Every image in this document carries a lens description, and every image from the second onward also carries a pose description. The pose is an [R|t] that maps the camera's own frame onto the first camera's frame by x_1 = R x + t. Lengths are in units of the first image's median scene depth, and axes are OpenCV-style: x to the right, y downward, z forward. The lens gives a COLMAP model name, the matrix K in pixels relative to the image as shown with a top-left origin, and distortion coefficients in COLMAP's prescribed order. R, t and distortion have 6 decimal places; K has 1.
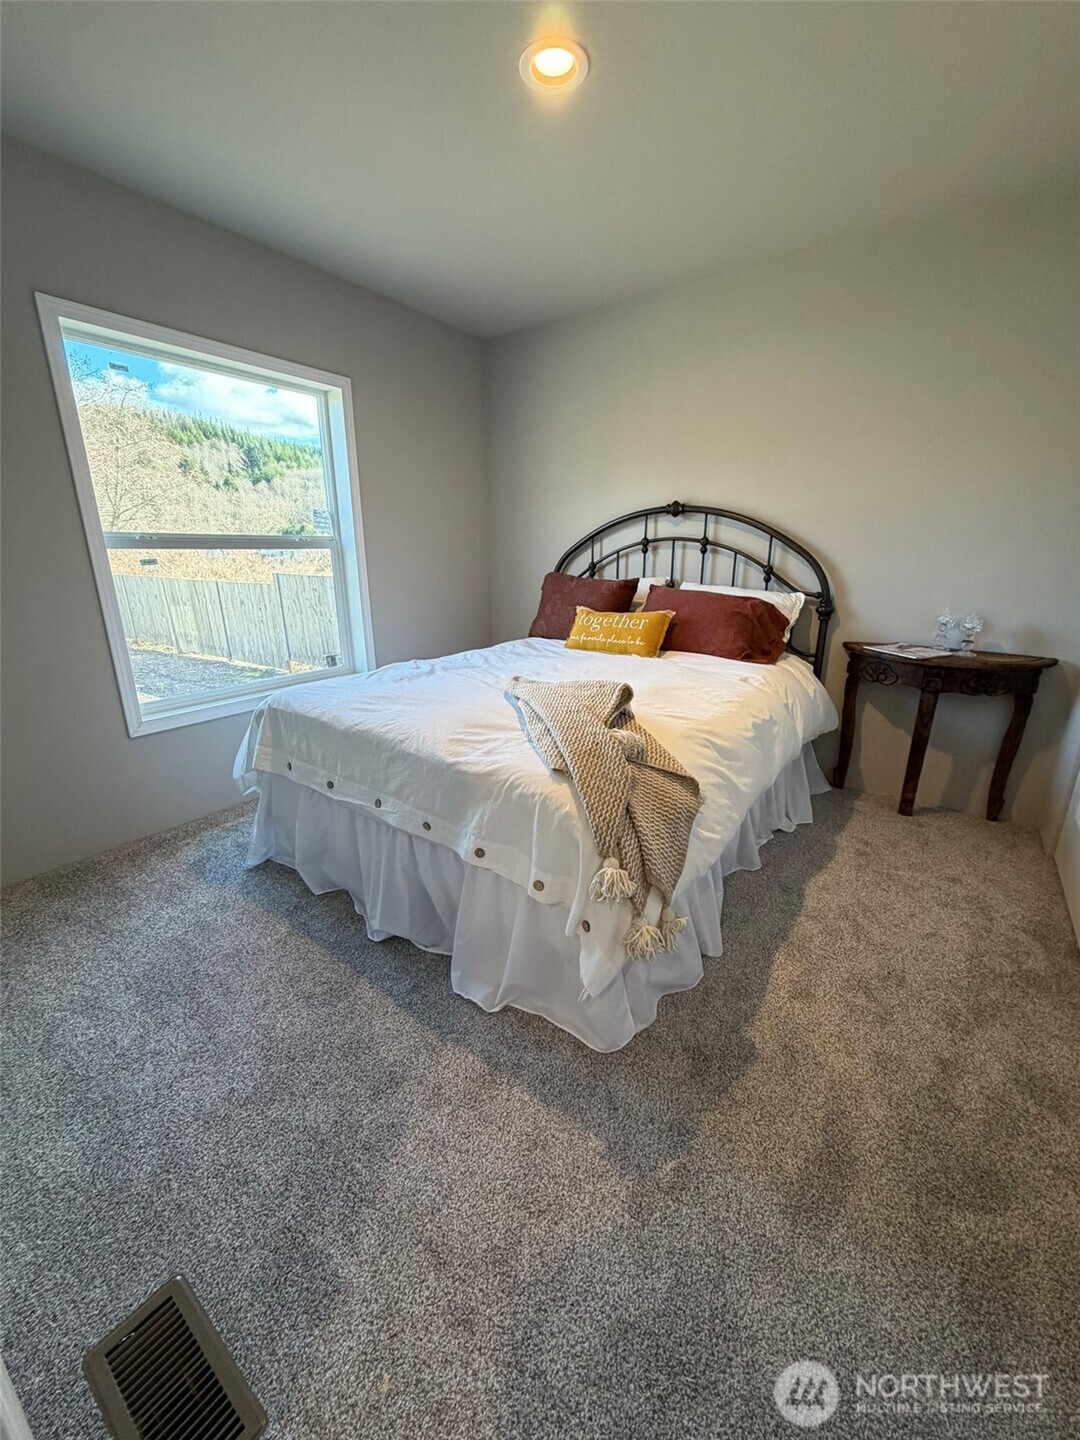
lens RADIAL K [[573.0, 0, 539.0], [0, 573.0, 721.2], [0, 0, 1]] dist [-0.000169, 0.000133]
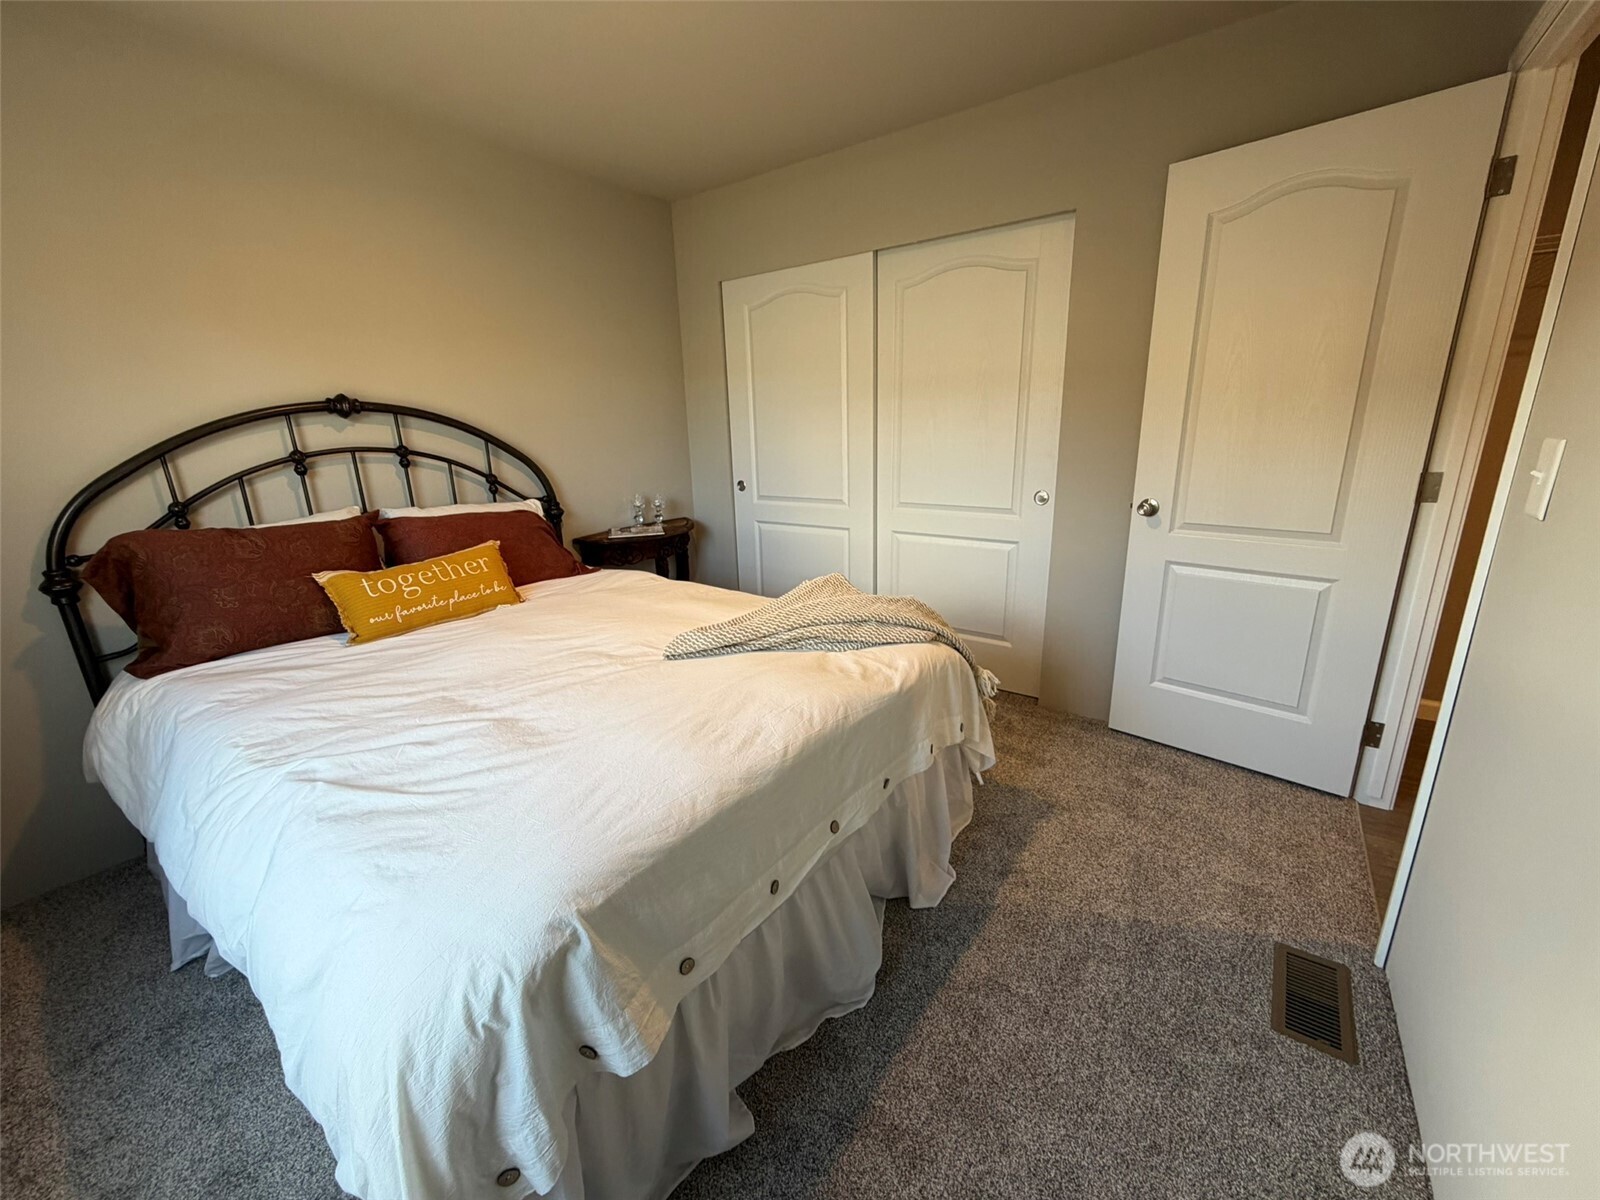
lens RADIAL K [[636.6, 0, 798.2], [0, 636.6, 591.7], [0, 0, 1]] dist [-0.000169, 0.000133]
pose [[-0.016744, -0.257895, 0.966028, -0.556795], [0.314480, 0.915772, 0.249929, -0.192723], [-0.949117, 0.307981, 0.065769, 0.518722]]
